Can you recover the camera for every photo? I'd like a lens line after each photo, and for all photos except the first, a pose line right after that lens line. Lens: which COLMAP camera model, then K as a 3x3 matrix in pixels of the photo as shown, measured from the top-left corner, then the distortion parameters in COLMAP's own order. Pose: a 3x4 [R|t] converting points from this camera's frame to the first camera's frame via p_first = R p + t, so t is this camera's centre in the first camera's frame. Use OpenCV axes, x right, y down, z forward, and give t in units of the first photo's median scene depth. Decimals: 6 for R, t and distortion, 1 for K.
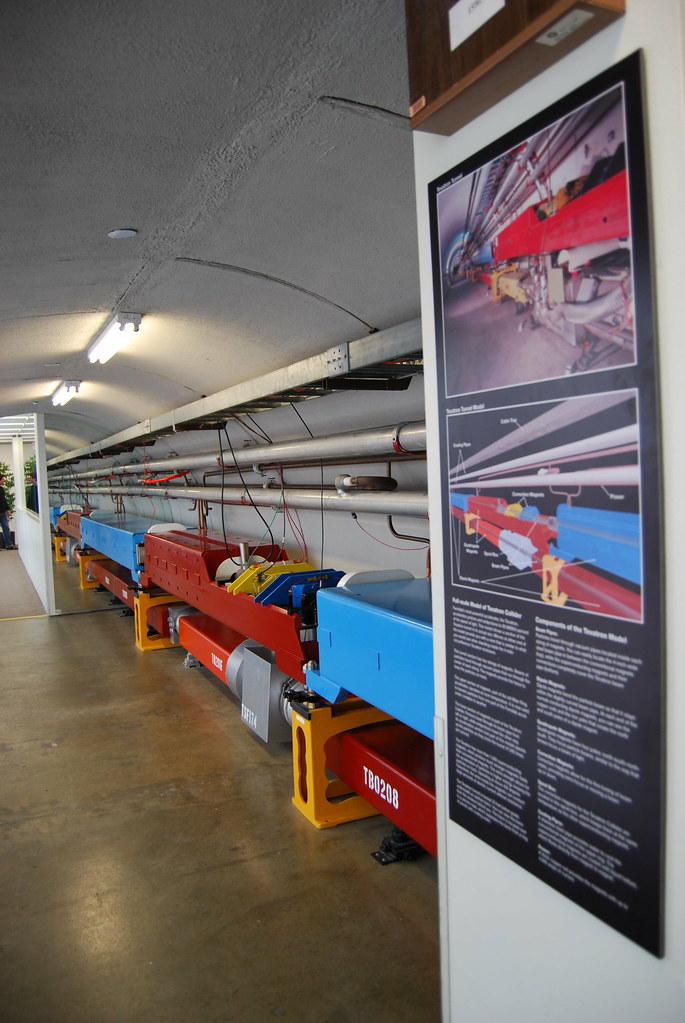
lens RADIAL K [[797.5, 0, 340.6], [0, 797.5, 510.2], [0, 0, 1]] dist [-0.091024, 0.030148]
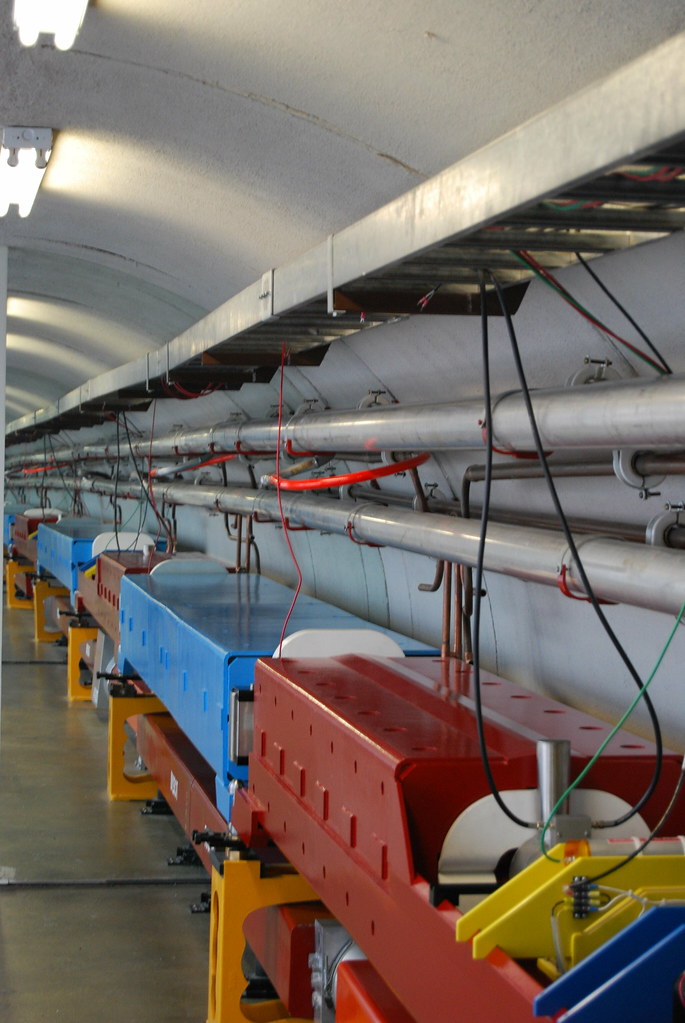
lens RADIAL K [[2334.4, 0, 344.0], [0, 2334.4, 511.2], [0, 0, 1]] dist [0.011939, 0.000000]
pose [[0.963598, 0.064058, -0.259567, 0.007276], [-0.070850, 0.997344, -0.016884, -0.013757], [0.257796, 0.034660, 0.965578, 0.170830]]
